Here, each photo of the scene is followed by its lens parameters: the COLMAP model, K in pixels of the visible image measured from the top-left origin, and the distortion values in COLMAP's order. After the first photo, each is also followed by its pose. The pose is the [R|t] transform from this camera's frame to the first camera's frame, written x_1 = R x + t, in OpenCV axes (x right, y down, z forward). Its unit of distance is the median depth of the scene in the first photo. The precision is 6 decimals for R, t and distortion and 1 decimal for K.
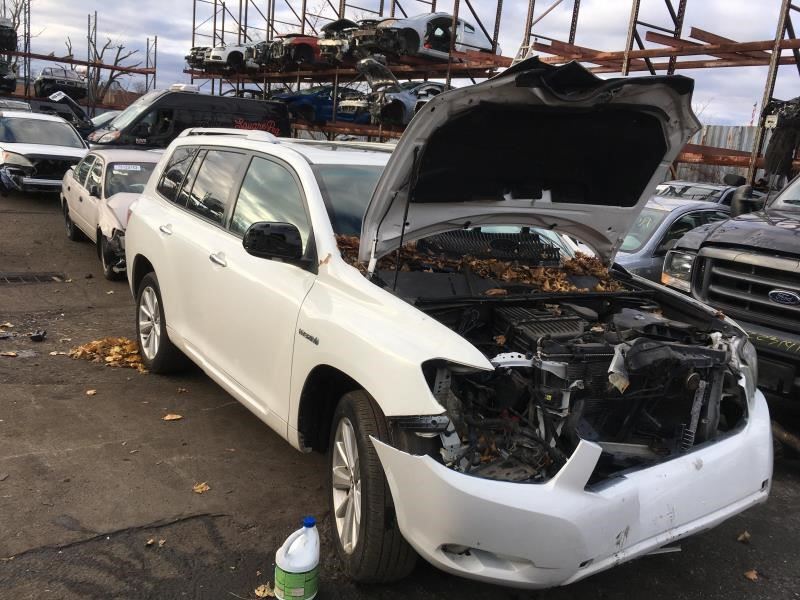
lens RADIAL K [[677.8, 0, 394.1], [0, 677.8, 298.1], [0, 0, 1]] dist [0.069929, -0.073676]
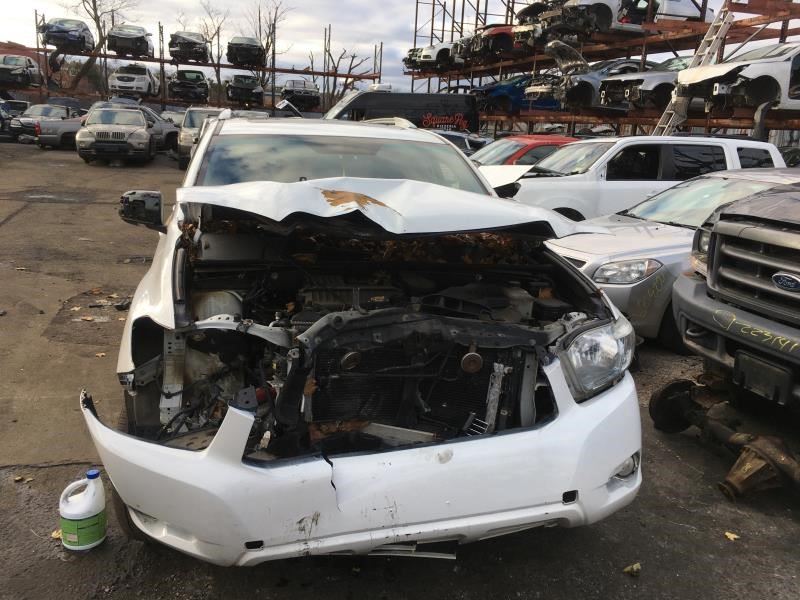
lens RADIAL K [[677.8, 0, 396.2], [0, 677.8, 300.2], [0, 0, 1]] dist [0.069929, -0.073676]
pose [[0.939588, 0.034301, -0.340586, 0.082993], [-0.031690, 0.999410, 0.013227, 0.004693], [0.340839, -0.001635, 0.940120, 0.022800]]
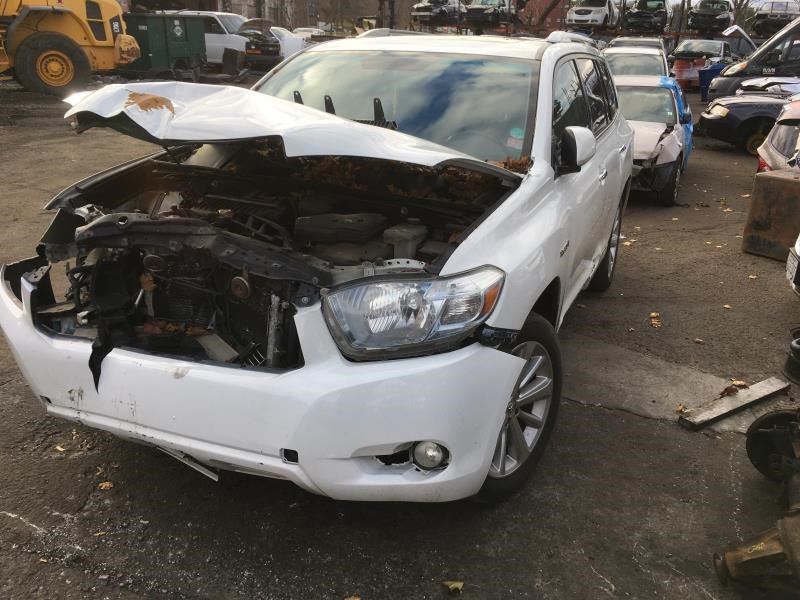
lens RADIAL K [[677.8, 0, 400.1], [0, 677.8, 303.8], [0, 0, 1]] dist [0.069929, -0.073676]
pose [[0.539376, 0.226047, -0.811157, 0.155015], [-0.160175, 0.973250, 0.164710, -0.002673], [0.826691, 0.041086, 0.561154, 0.093122]]
